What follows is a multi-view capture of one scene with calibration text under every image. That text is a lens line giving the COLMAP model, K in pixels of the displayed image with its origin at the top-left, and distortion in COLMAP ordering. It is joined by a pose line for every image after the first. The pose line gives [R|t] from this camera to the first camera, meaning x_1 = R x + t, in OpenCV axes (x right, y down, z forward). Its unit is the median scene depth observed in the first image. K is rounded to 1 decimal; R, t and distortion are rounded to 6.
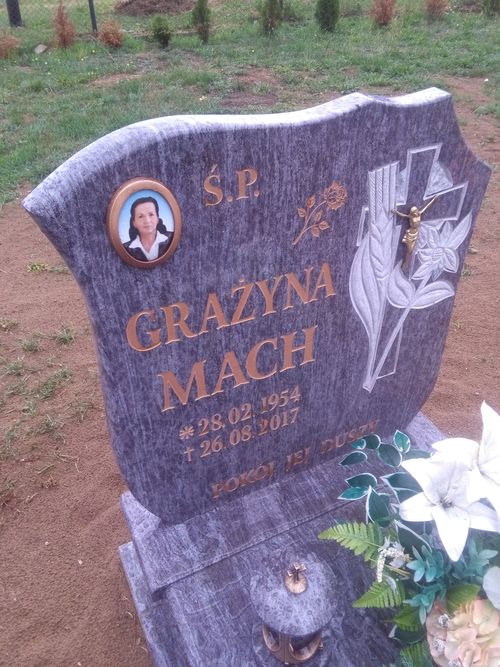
lens RADIAL K [[541.2, 0, 247.3], [0, 541.2, 334.8], [0, 0, 1]] dist [0.036453, -0.012429]
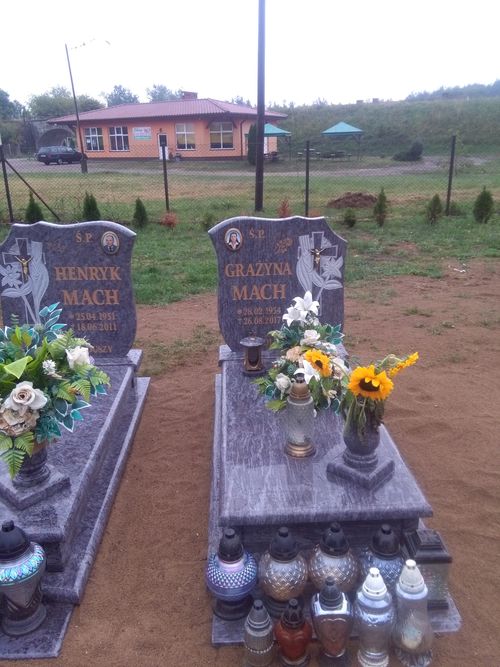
lens RADIAL K [[541.2, 0, 248.0], [0, 541.2, 330.7], [0, 0, 1]] dist [0.036453, -0.012429]
pose [[0.924435, 0.116471, -0.363118, 1.177590], [-0.222445, 0.938126, -0.265401, 1.197381], [0.309739, 0.326119, 0.893145, -1.913390]]
